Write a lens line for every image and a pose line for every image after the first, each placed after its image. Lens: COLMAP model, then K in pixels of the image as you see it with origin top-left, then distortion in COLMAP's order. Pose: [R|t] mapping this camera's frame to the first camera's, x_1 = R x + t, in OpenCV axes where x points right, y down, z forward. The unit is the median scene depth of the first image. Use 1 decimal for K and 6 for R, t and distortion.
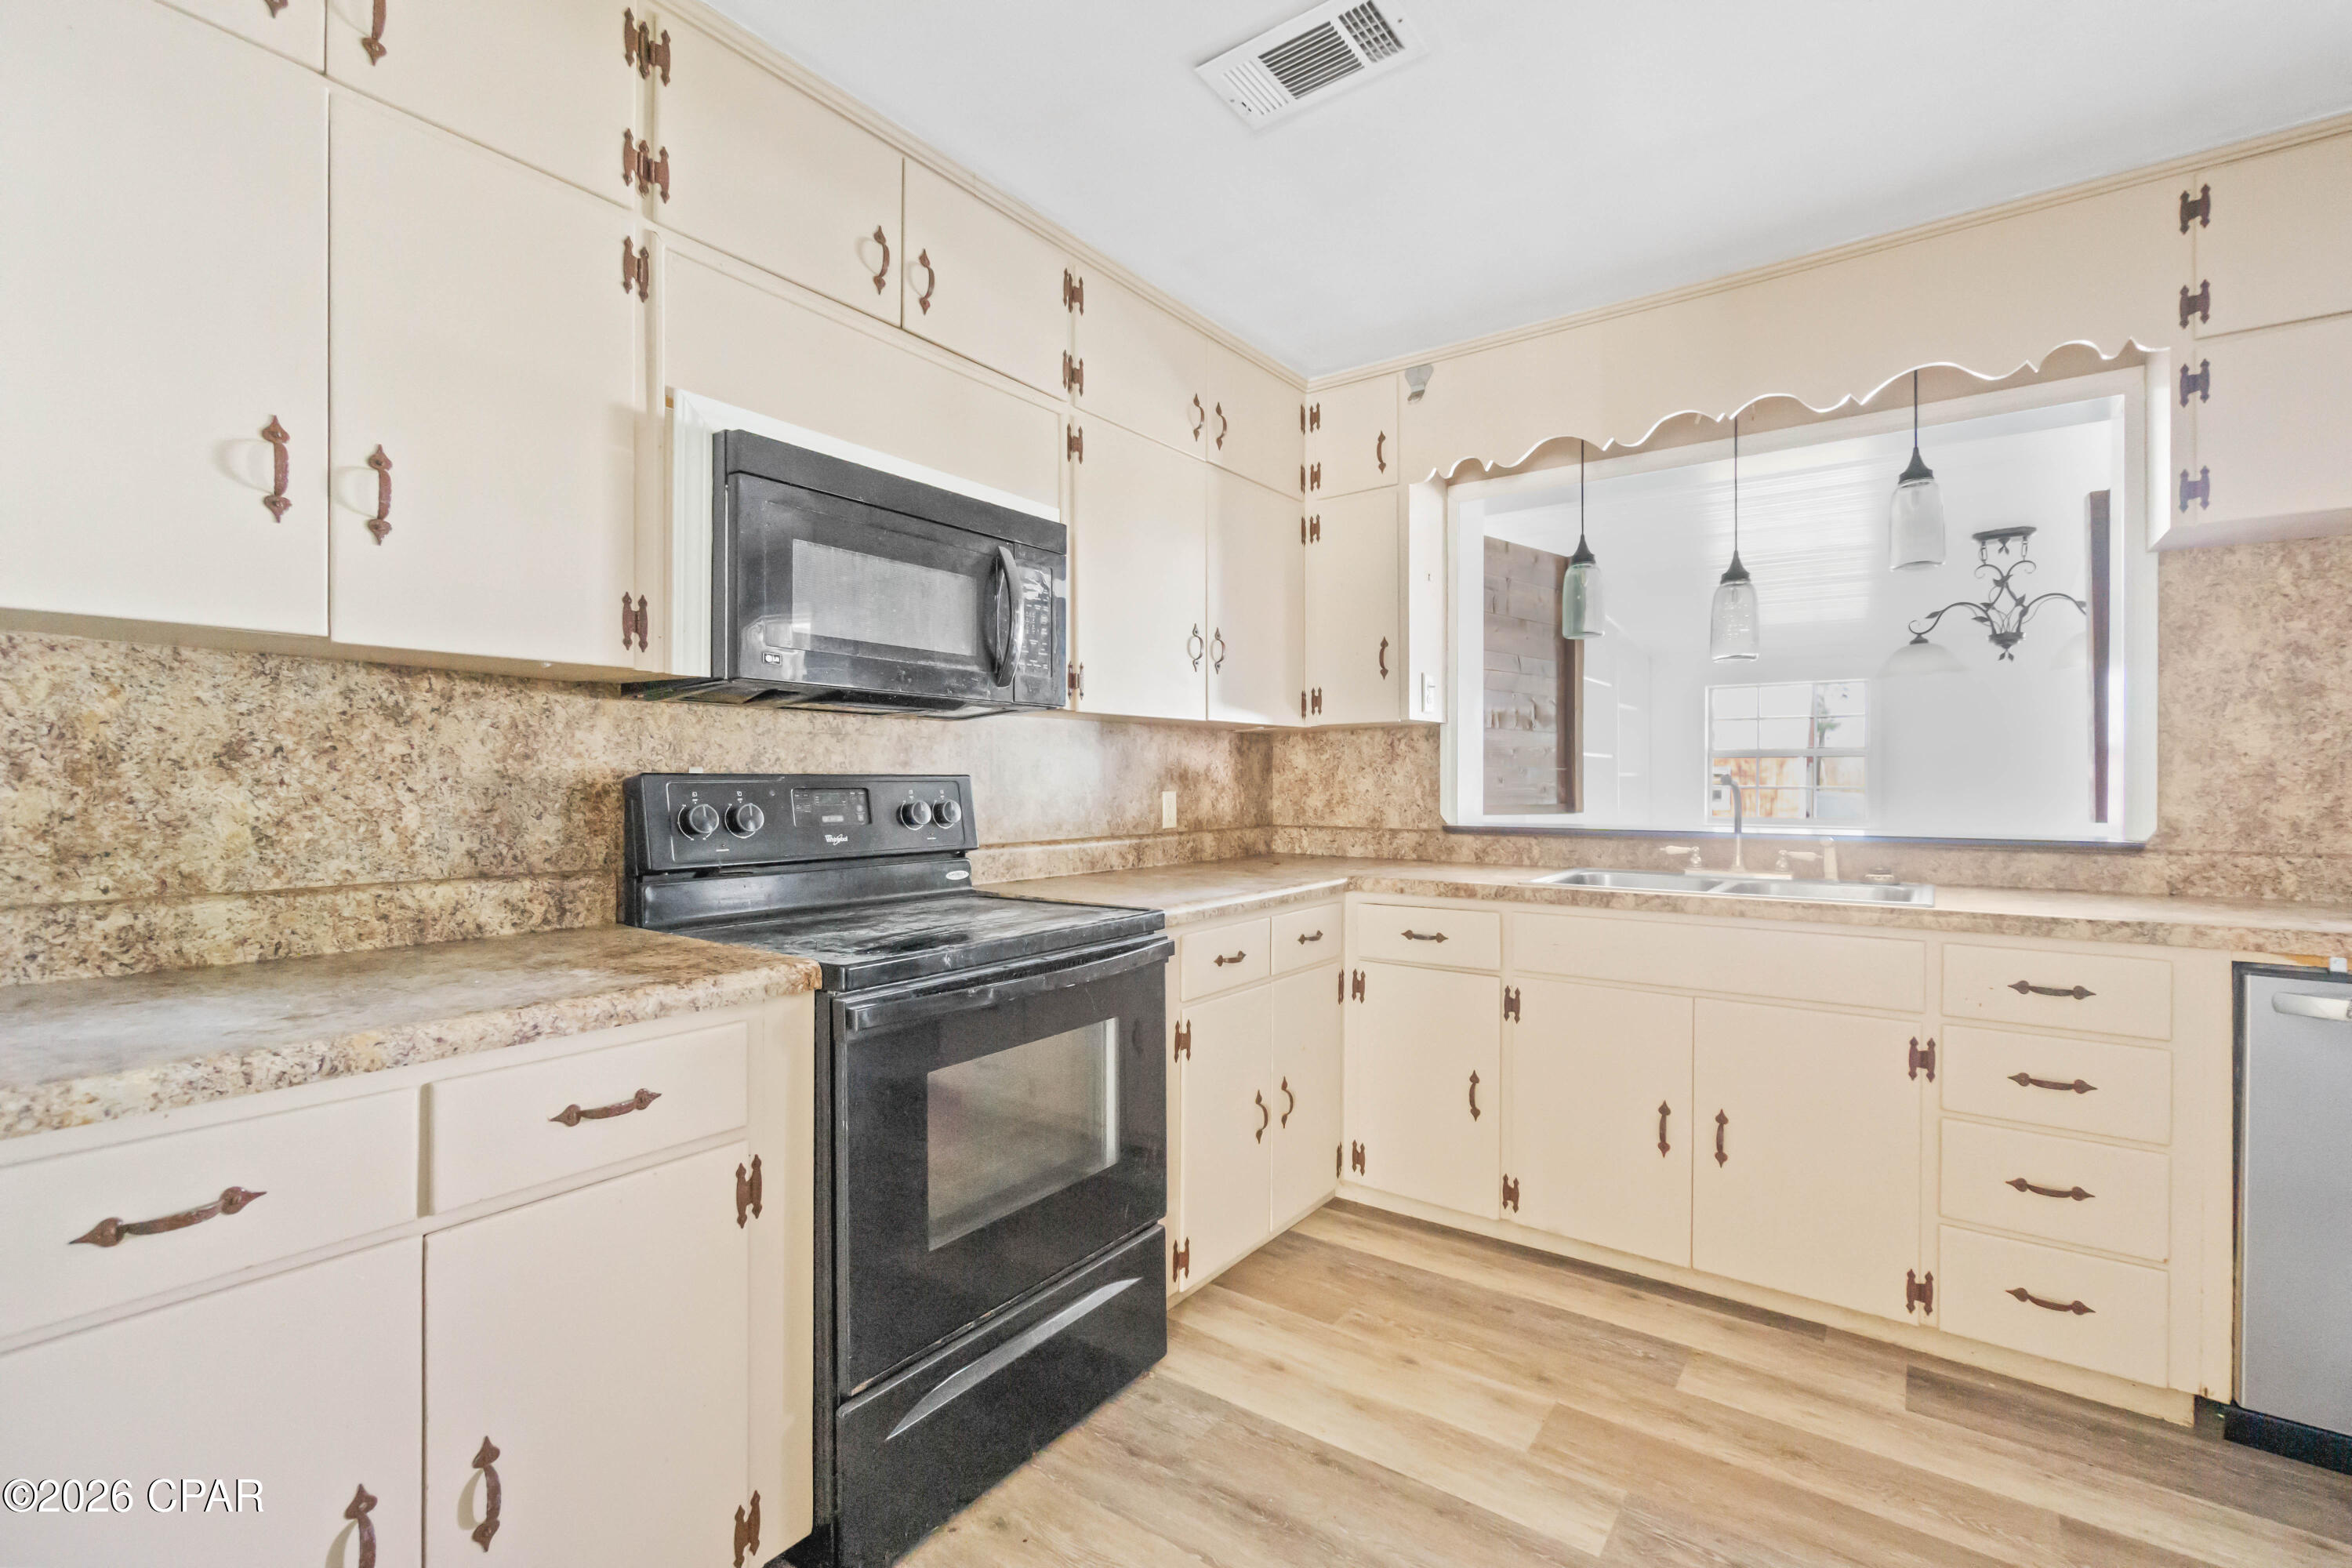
lens RADIAL K [[1025.0, 0, 1169.6], [0, 1025.0, 805.0], [0, 0, 1]] dist [-0.003495, 0.000027]
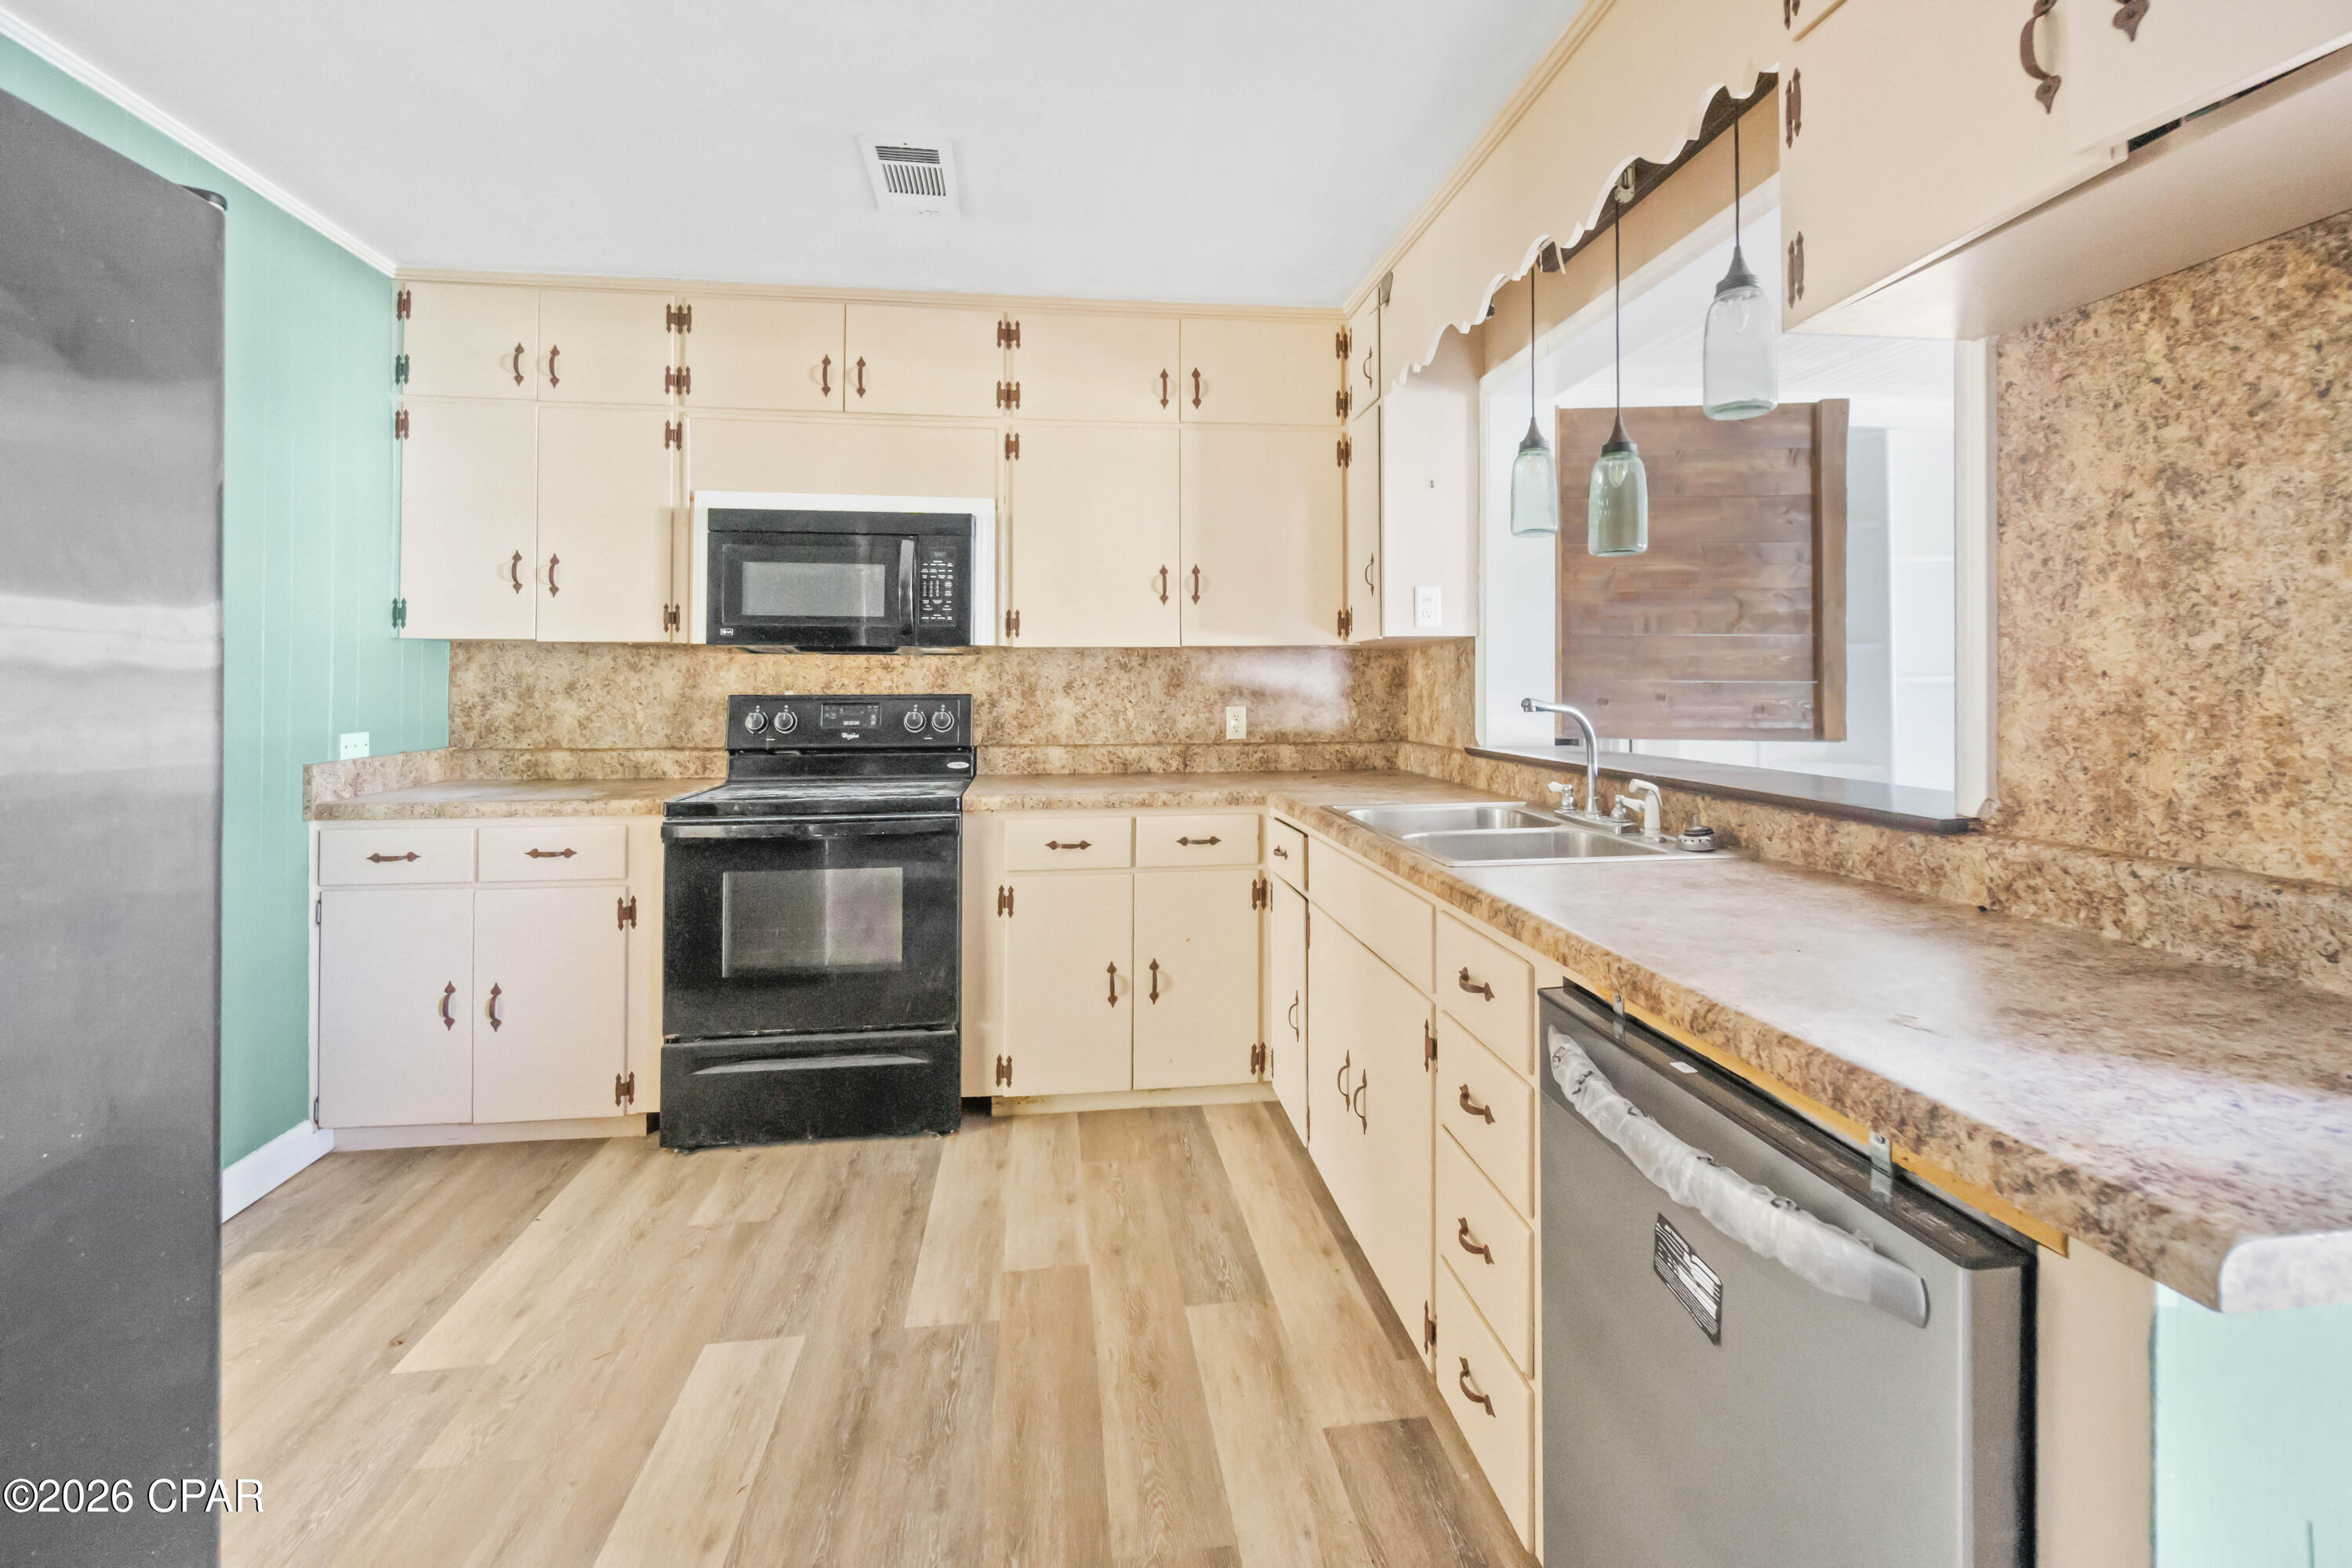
lens RADIAL K [[1025.0, 0, 1162.3], [0, 1025.0, 687.9], [0, 0, 1]] dist [-0.003495, 0.000027]
pose [[0.693079, 0.001645, -0.720860, 1.123943], [-0.014338, 0.999831, -0.011504, -0.028975], [0.720719, 0.018309, 0.692985, 0.249381]]
